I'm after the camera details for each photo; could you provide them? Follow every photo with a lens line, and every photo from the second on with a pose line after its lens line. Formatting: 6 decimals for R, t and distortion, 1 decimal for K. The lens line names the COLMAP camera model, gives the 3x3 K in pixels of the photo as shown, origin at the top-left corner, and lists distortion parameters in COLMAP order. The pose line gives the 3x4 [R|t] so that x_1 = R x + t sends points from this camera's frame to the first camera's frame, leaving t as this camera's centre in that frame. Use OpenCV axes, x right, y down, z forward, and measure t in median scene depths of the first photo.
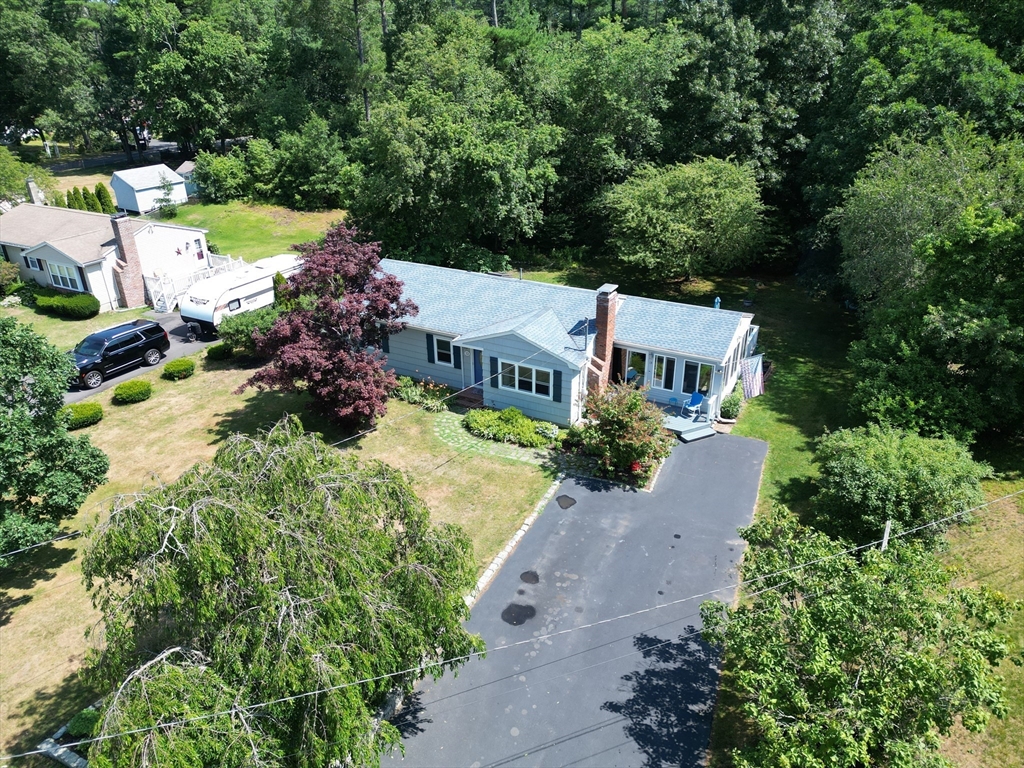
lens RADIAL K [[725.6, 0, 512.0], [0, 725.6, 384.0], [0, 0, 1]] dist [0.001644, 0.000069]
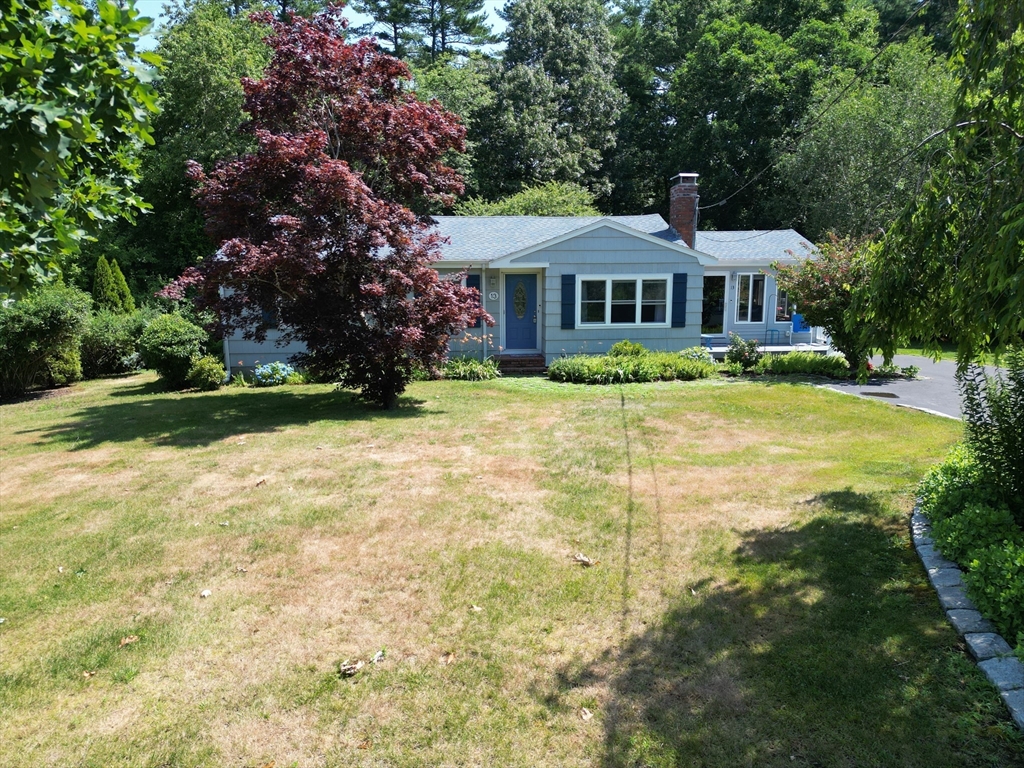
lens RADIAL K [[725.6, 0, 512.0], [0, 725.6, 384.0], [0, 0, 1]] dist [0.001644, 0.000069]
pose [[0.846027, -0.080795, 0.526982, -0.400905], [0.230324, 0.946840, -0.224600, 0.179899], [-0.480821, 0.311394, 0.819661, 0.542751]]
